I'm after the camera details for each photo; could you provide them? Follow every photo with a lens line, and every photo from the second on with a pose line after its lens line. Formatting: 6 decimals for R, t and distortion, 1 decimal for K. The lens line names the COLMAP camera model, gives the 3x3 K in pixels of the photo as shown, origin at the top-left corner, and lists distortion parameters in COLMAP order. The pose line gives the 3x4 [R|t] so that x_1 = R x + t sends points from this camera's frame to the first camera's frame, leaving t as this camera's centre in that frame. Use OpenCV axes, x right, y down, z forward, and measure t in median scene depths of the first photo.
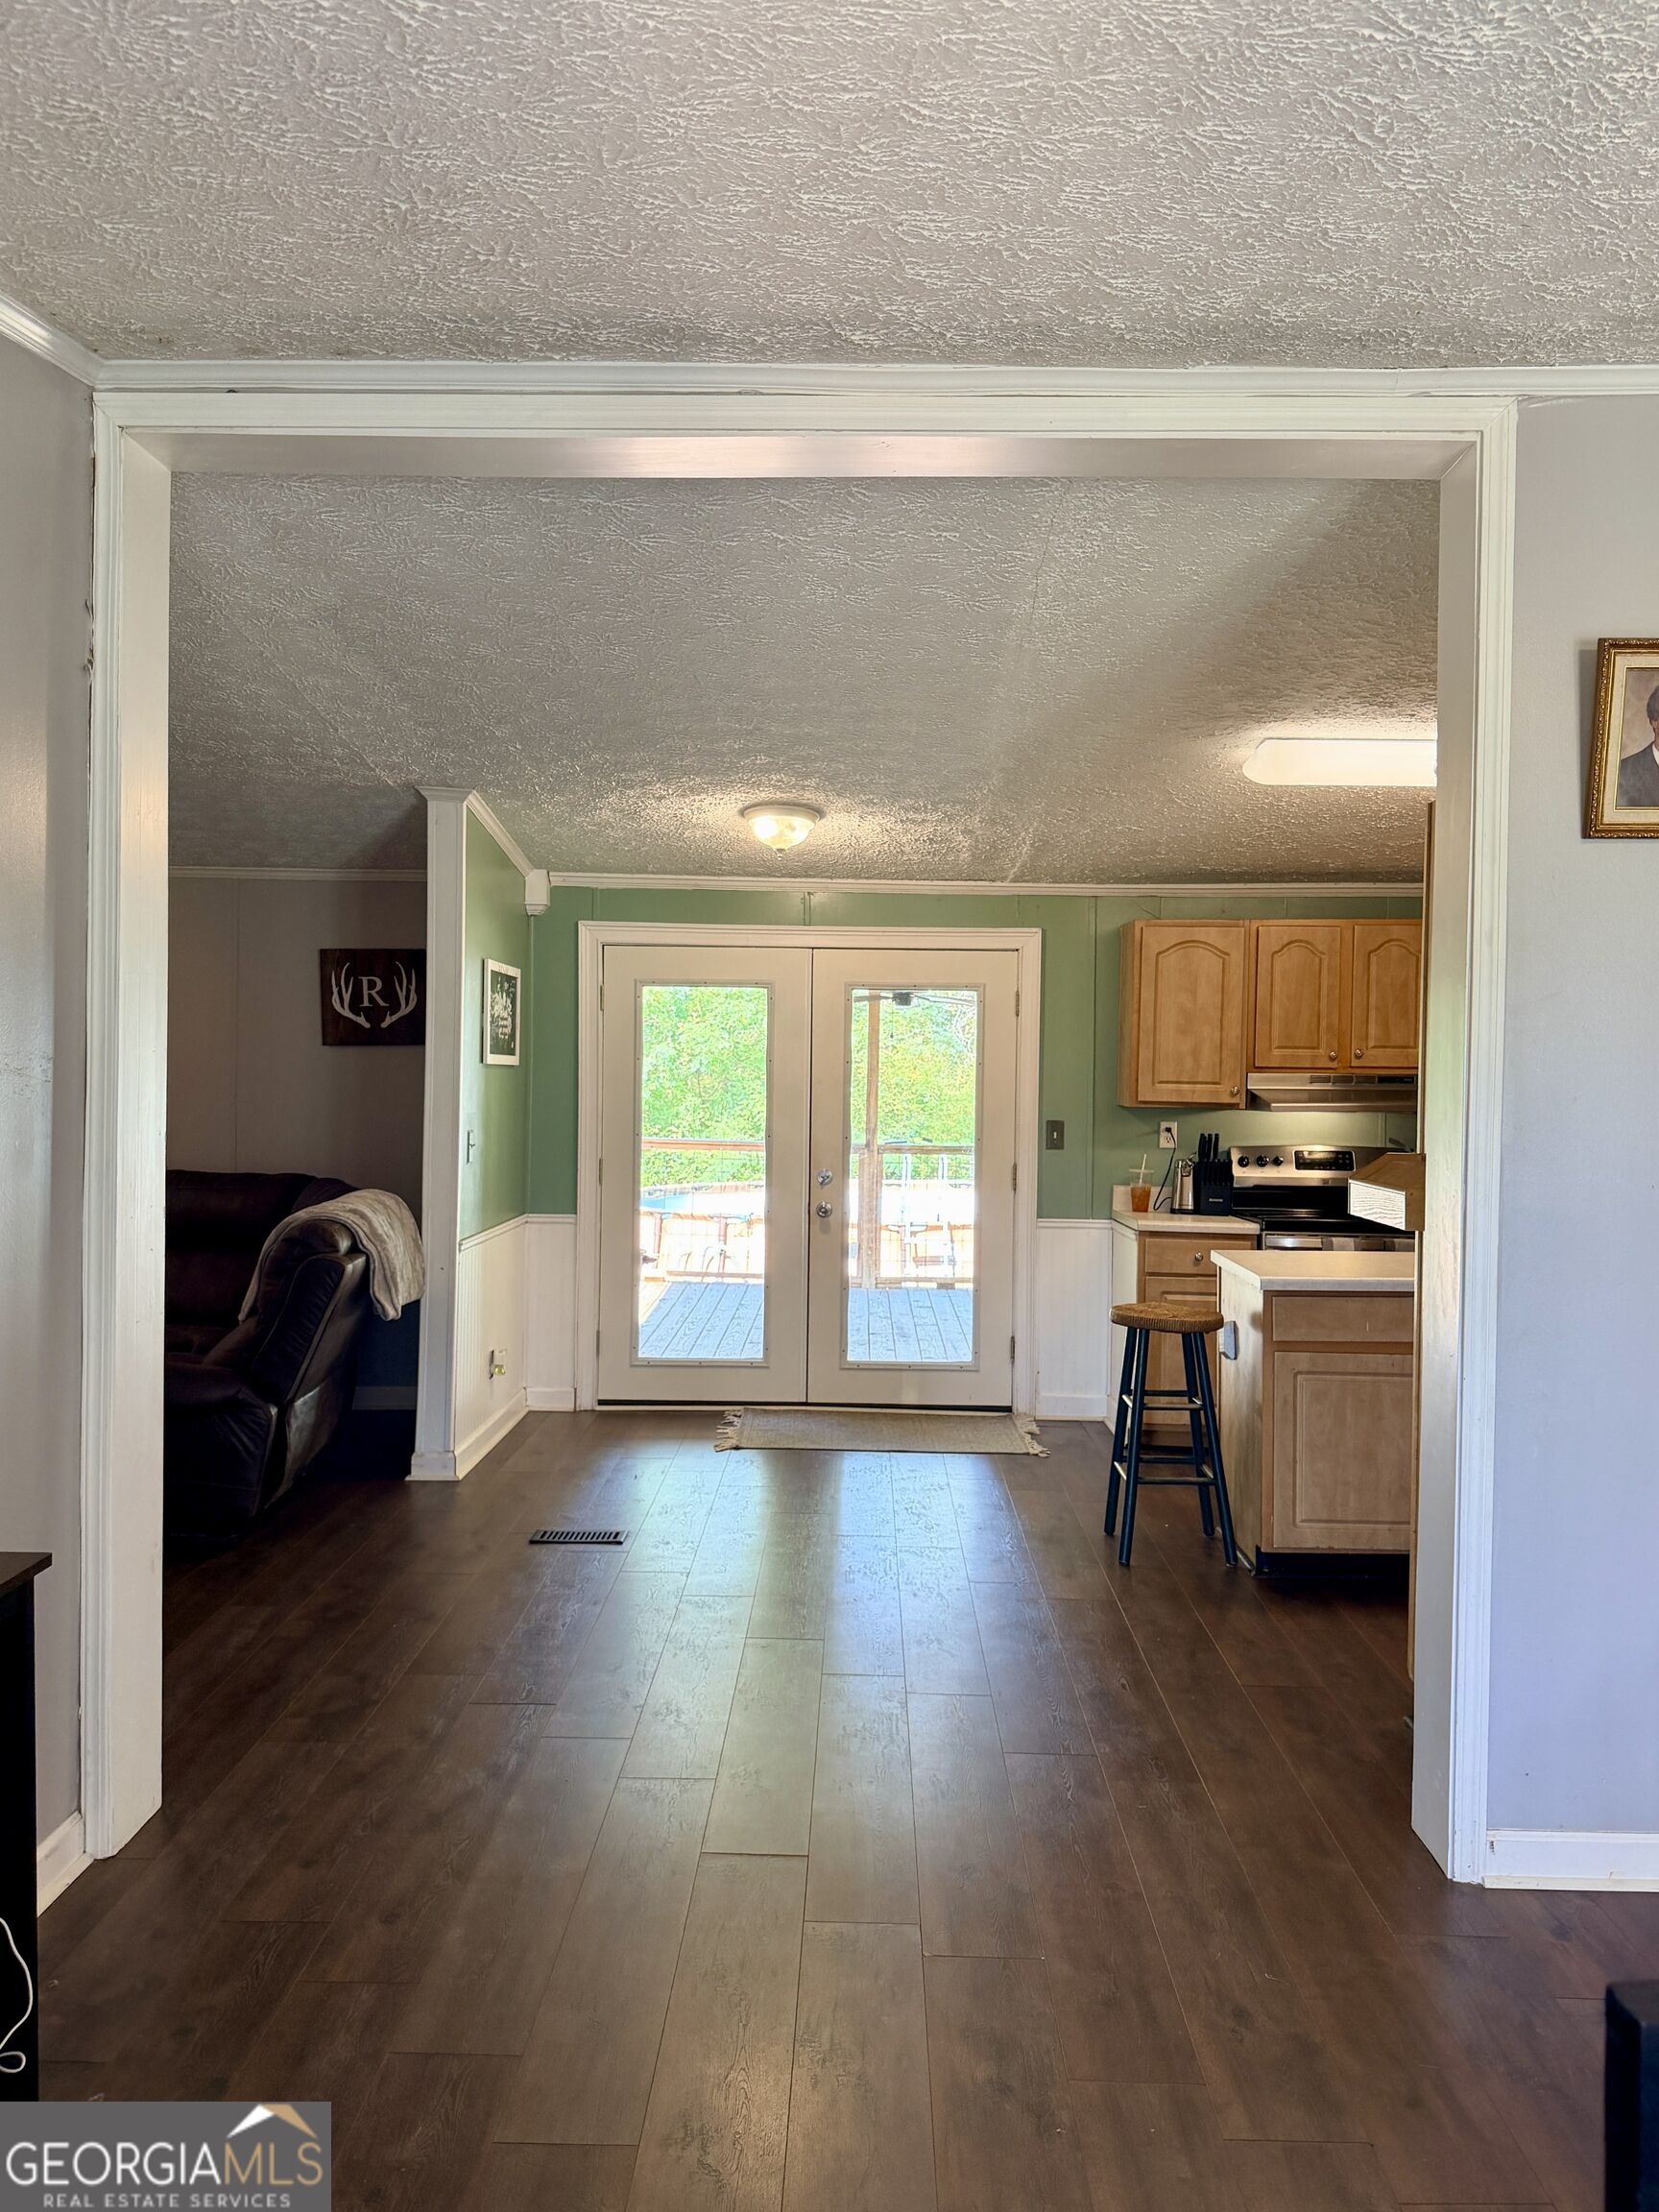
lens RADIAL K [[1562.9, 0, 827.3], [0, 1562.9, 1100.1], [0, 0, 1]] dist [0.046025, -0.069471]
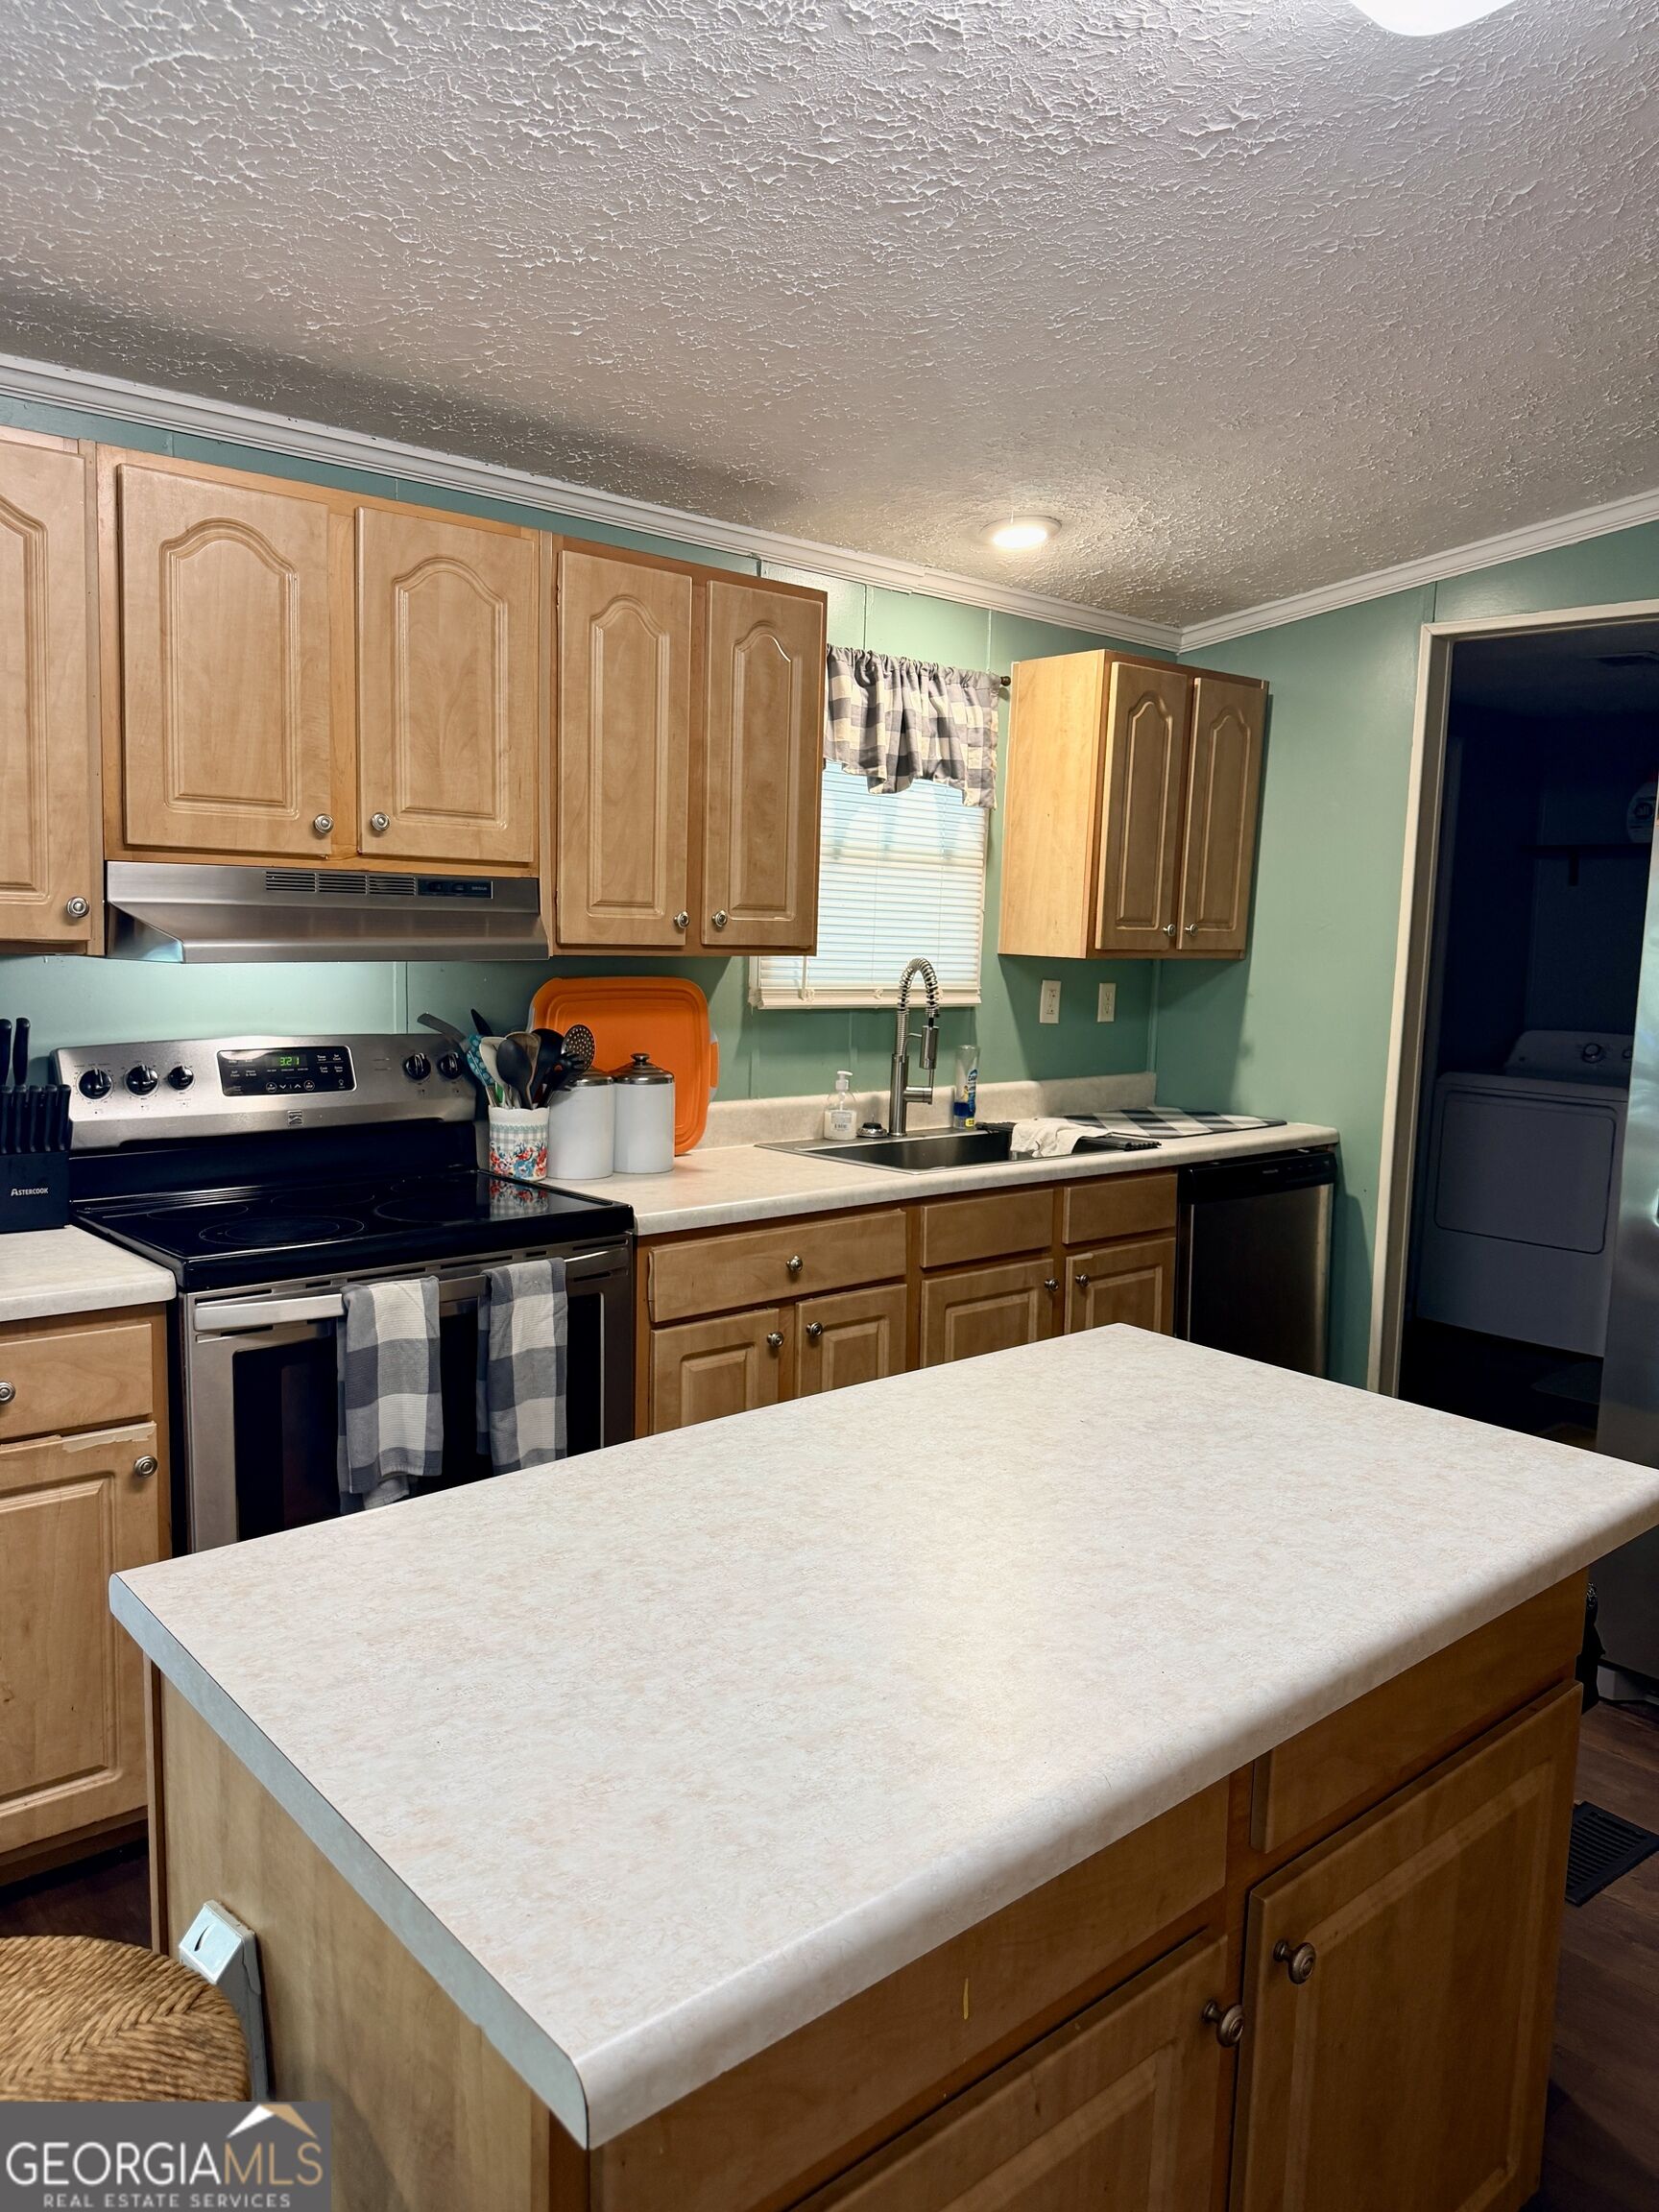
lens RADIAL K [[1562.9, 0, 819.4], [0, 1562.9, 1099.1], [0, 0, 1]] dist [0.046025, -0.069471]
pose [[0.717305, -0.072418, 0.692985, 0.123322], [-0.008487, 0.993602, 0.112618, -0.004133], [-0.696707, -0.086663, 0.712102, 0.603496]]
